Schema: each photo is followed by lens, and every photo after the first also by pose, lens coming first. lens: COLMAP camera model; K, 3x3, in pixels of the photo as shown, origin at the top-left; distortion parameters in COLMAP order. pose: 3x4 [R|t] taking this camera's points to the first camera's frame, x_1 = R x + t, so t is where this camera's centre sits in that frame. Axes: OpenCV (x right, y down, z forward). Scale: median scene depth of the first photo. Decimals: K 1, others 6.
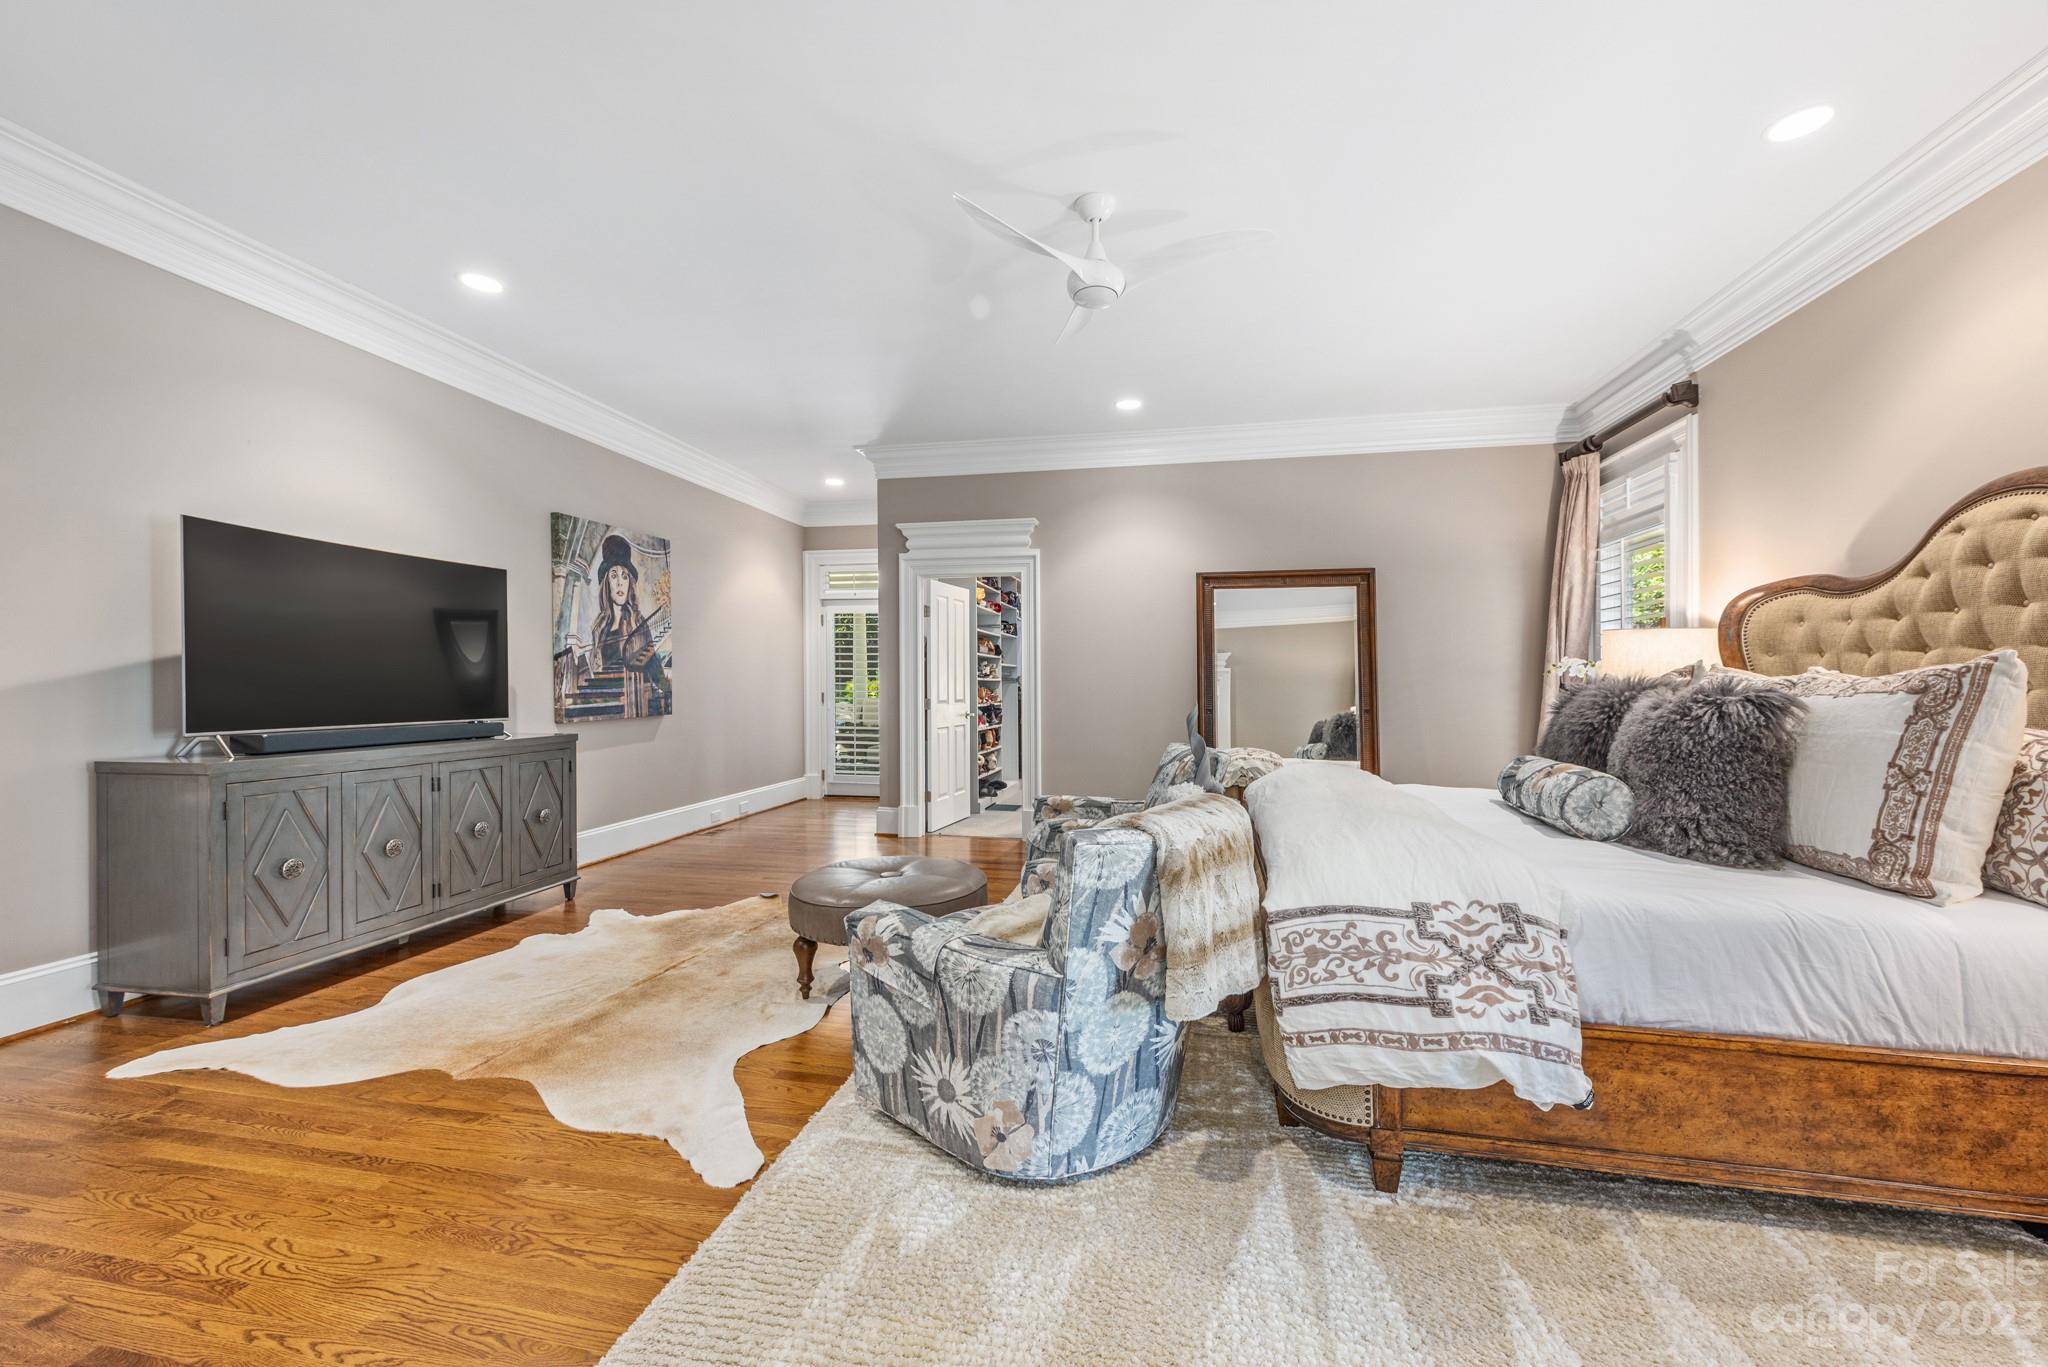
lens RADIAL K [[803.4, 0, 1034.4], [0, 803.4, 680.5], [0, 0, 1]] dist [0.009275, -0.001276]
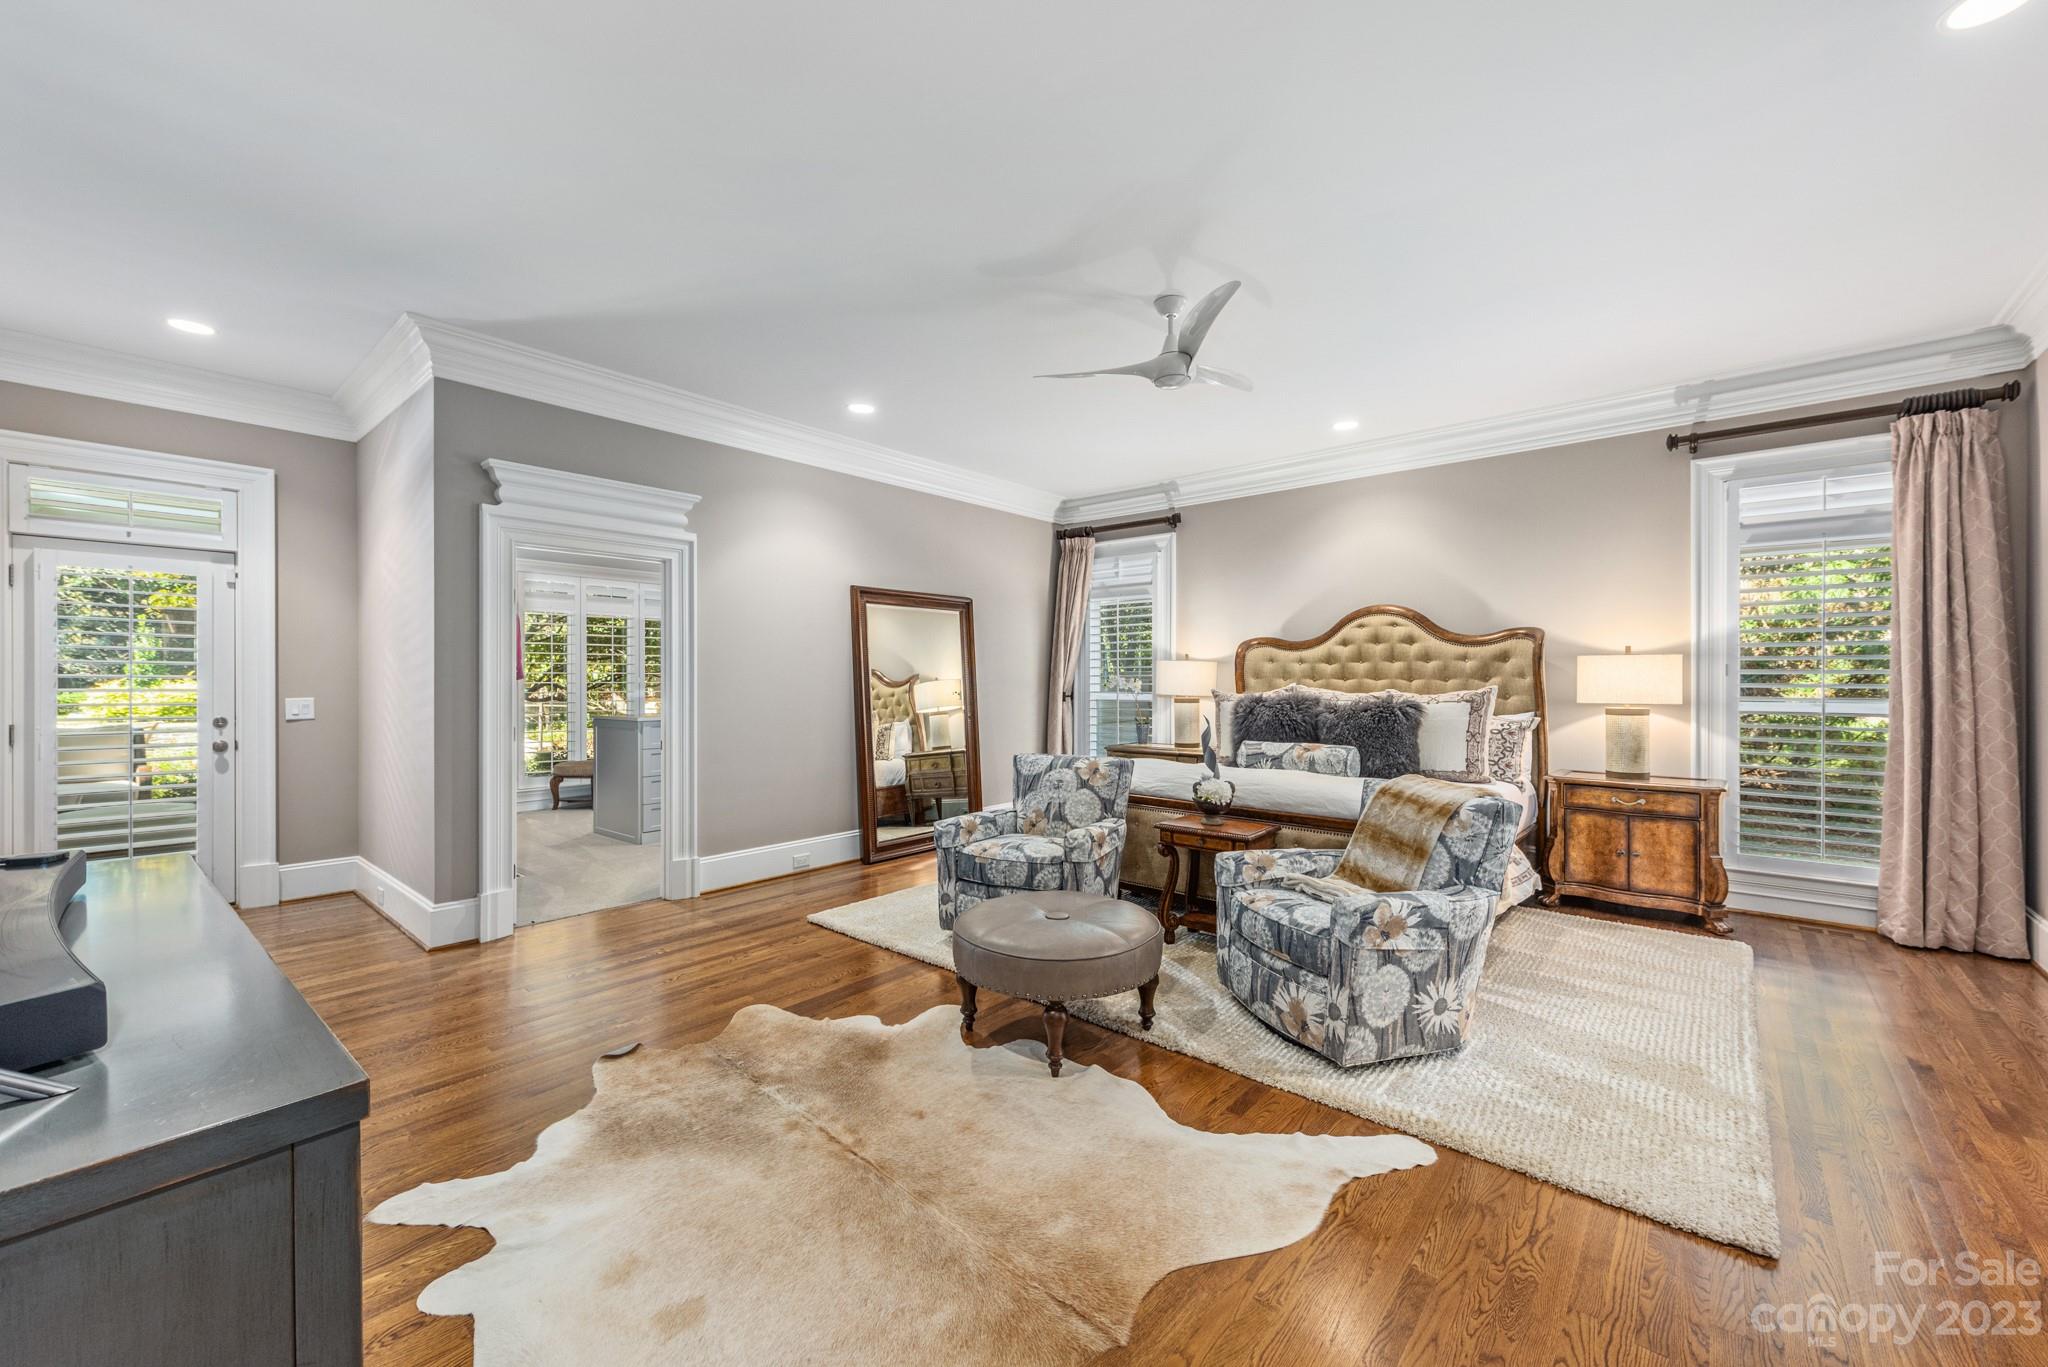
lens RADIAL K [[803.4, 0, 1037.6], [0, 803.4, 680.2], [0, 0, 1]] dist [0.009275, -0.001276]
pose [[0.482393, -0.002035, 0.875952, -0.807846], [0.000704, 0.999998, 0.001935, -0.026445], [-0.875954, -0.000317, 0.482394, 0.458317]]
